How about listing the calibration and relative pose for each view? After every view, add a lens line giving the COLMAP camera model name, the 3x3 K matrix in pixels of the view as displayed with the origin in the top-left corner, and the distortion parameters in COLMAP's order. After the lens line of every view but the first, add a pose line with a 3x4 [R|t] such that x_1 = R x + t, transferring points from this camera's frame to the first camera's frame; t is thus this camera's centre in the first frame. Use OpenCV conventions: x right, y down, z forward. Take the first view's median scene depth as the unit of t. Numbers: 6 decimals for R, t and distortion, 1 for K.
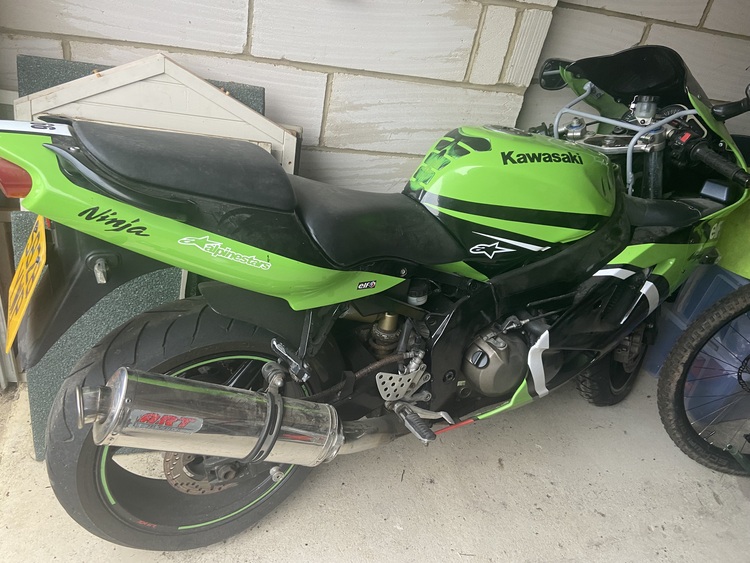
lens RADIAL K [[562.2, 0, 375.0], [0, 562.2, 281.5], [0, 0, 1]] dist [0.067966, -0.002738]
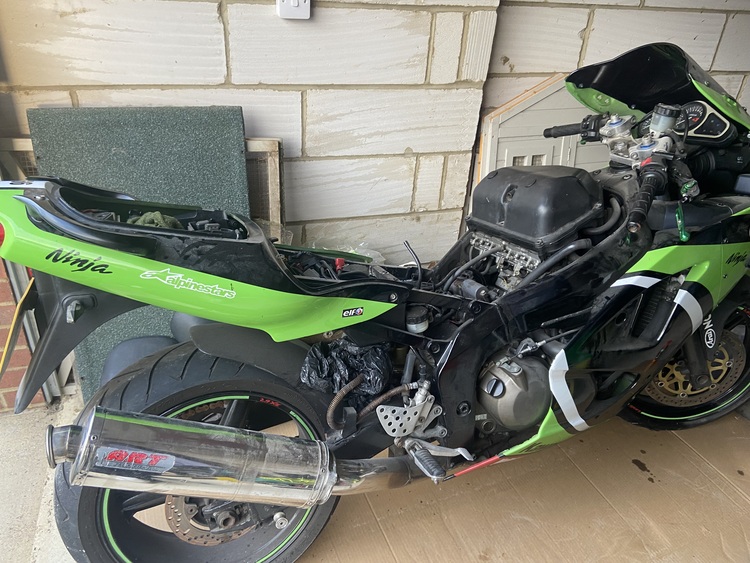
lens RADIAL K [[562.2, 0, 375.0], [0, 562.2, 281.5], [0, 0, 1]] dist [0.067966, -0.002738]
pose [[0.984819, -0.090829, -0.147926, 0.152169], [0.073872, 0.990457, -0.116354, 0.061859], [0.157083, 0.103660, 0.982130, 0.043098]]
